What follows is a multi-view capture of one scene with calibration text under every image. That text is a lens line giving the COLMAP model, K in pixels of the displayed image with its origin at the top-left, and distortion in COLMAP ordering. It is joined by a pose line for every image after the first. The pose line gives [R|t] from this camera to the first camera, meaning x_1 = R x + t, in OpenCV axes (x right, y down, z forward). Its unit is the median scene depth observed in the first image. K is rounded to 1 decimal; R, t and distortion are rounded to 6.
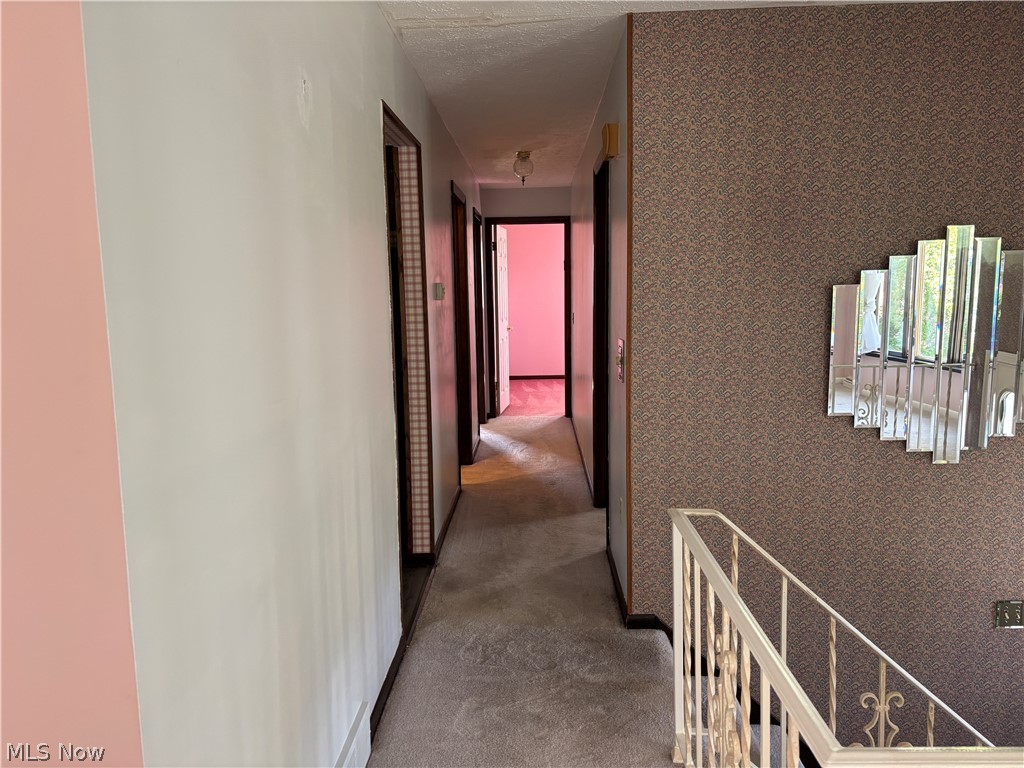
lens RADIAL K [[773.8, 0, 512.0], [0, 773.8, 384.0], [0, 0, 1]] dist [0.040949, -0.003027]
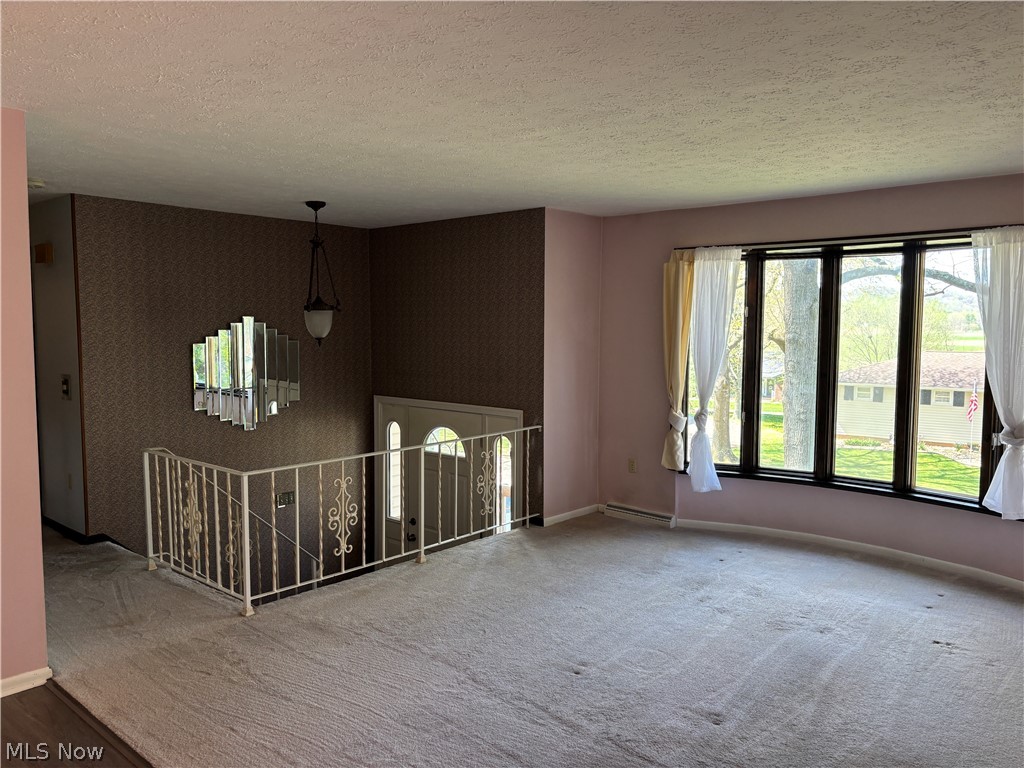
lens RADIAL K [[772.9, 0, 512.0], [0, 772.9, 384.0], [0, 0, 1]] dist [0.079196, -0.103184]
pose [[0.646625, -0.035469, 0.761983, -0.570087], [0.084164, 0.996137, -0.025054, 0.091418], [-0.758150, 0.080332, 0.647113, -0.876253]]
